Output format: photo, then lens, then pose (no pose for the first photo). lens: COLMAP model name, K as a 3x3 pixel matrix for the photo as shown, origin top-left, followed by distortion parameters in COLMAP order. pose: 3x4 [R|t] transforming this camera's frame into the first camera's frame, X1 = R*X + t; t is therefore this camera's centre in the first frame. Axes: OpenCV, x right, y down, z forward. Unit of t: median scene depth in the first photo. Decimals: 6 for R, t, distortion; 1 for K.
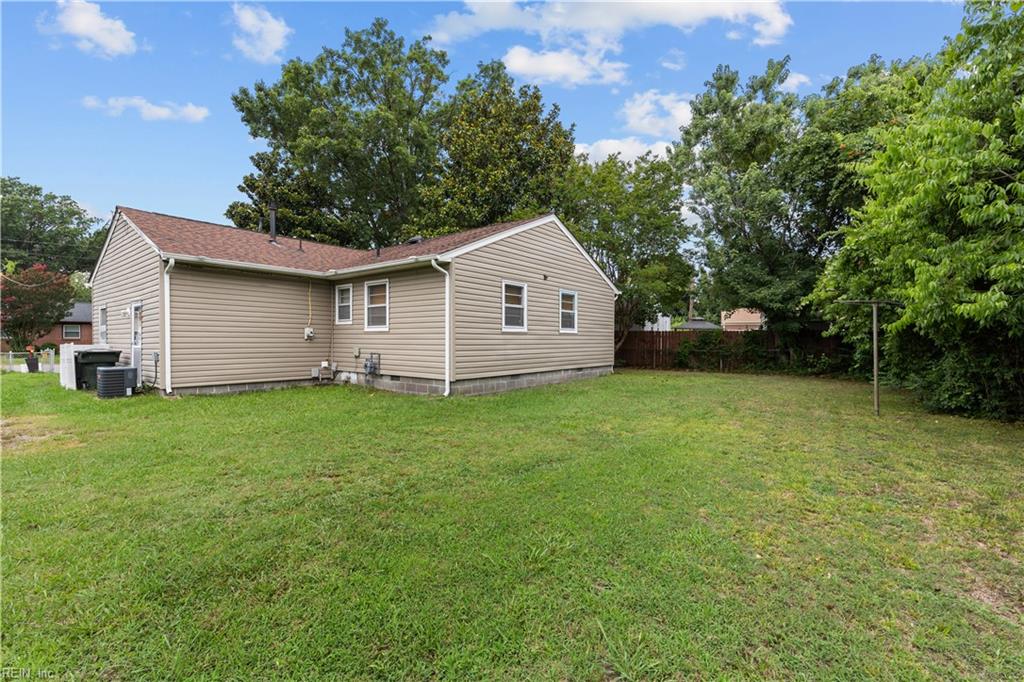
lens RADIAL K [[445.1, 0, 518.6], [0, 445.1, 341.8], [0, 0, 1]] dist [0.003317, 0.000156]
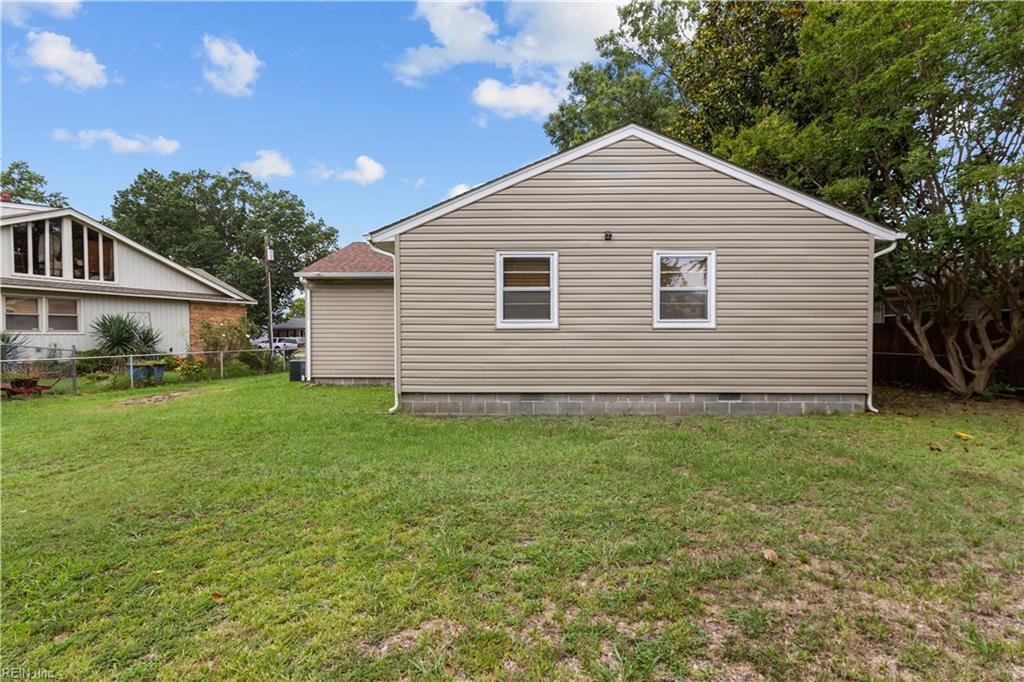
lens RADIAL K [[445.1, 0, 510.8], [0, 445.1, 340.4], [0, 0, 1]] dist [0.003317, 0.000156]
pose [[0.599589, 0.000870, -0.800308, 0.505068], [-0.003799, 0.999991, -0.001759, -0.002754], [0.800299, 0.004095, 0.599587, 0.586065]]
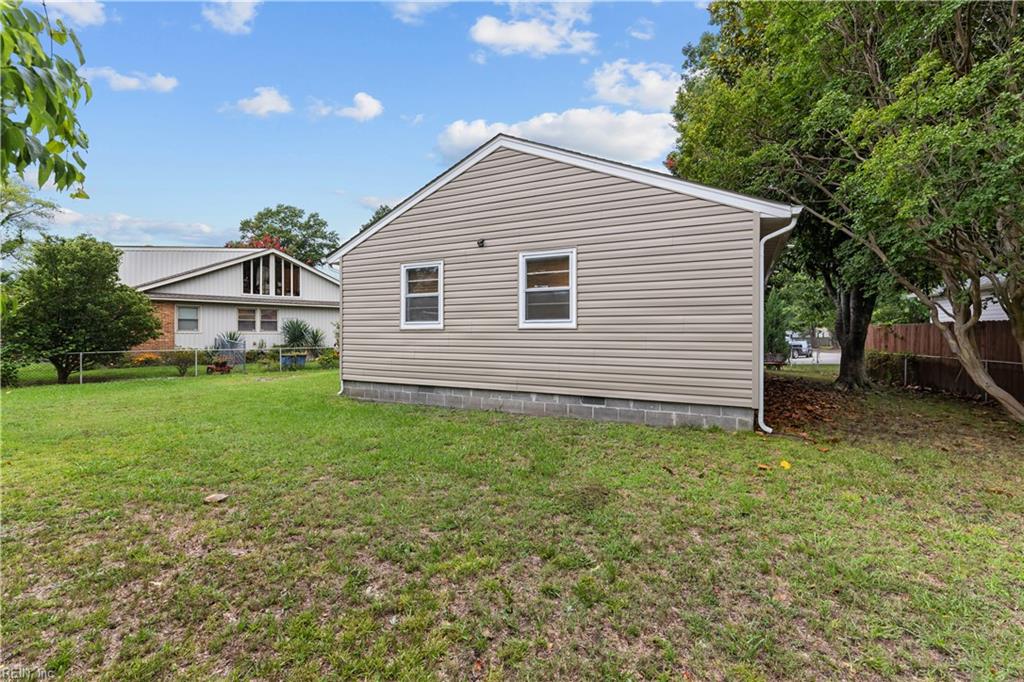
lens RADIAL K [[445.1, 0, 510.4], [0, 445.1, 333.2], [0, 0, 1]] dist [0.003317, 0.000156]
pose [[0.178661, -0.009110, -0.983868, 0.766228], [-0.010763, 0.999879, -0.011213, -0.008000], [0.983852, 0.012593, 0.178542, 1.014379]]
